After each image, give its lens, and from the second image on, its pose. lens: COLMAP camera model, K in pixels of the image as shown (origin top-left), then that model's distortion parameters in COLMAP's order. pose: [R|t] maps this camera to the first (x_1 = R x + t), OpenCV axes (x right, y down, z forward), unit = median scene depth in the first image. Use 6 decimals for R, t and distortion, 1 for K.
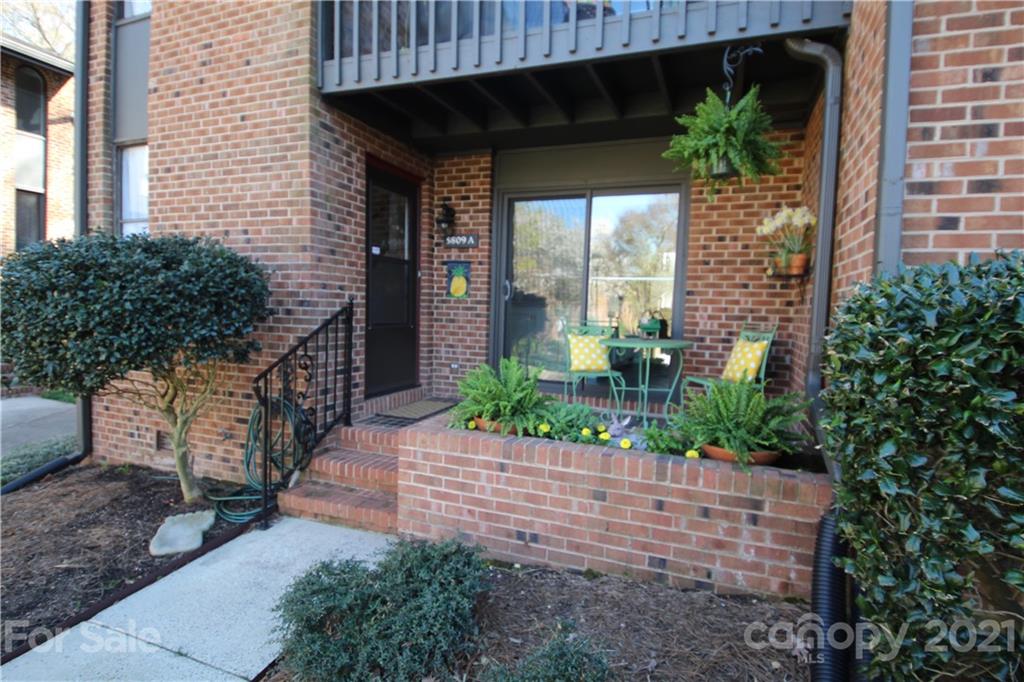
lens RADIAL K [[525.1, 0, 512.0], [0, 525.1, 341.0], [0, 0, 1]] dist [0.021662, -0.034339]
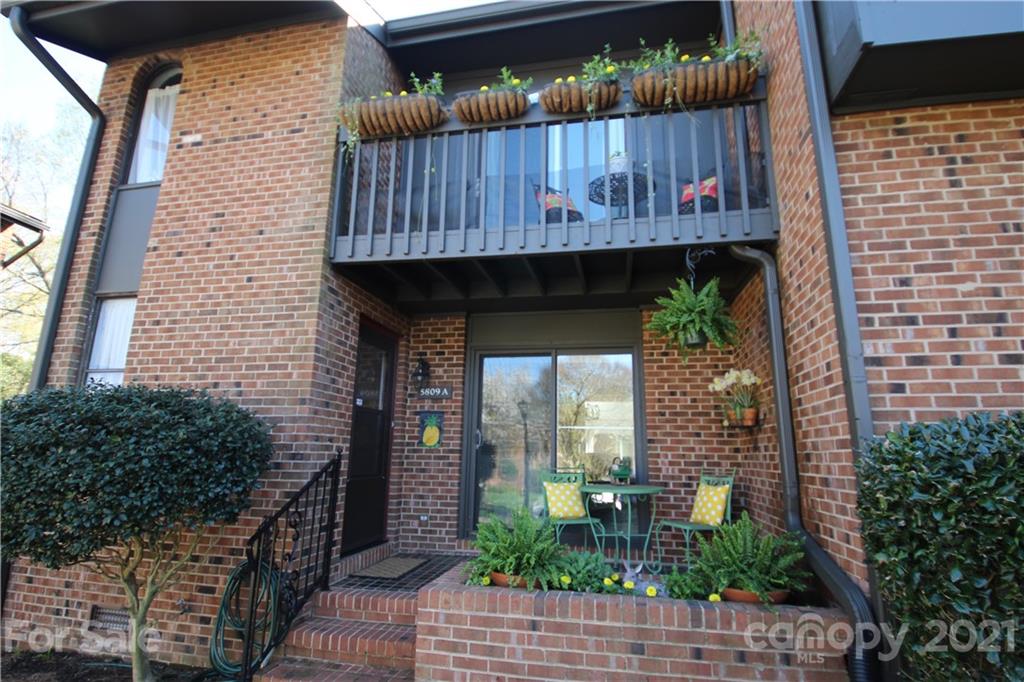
lens RADIAL K [[506.0, 0, 512.0], [0, 506.0, 341.0], [0, 0, 1]] dist [0.020369, -0.036757]
pose [[0.985213, 0.023911, 0.169658, -0.164010], [0.024079, 0.961063, -0.275279, -0.007921], [-0.169634, 0.275294, 0.946276, -0.028444]]
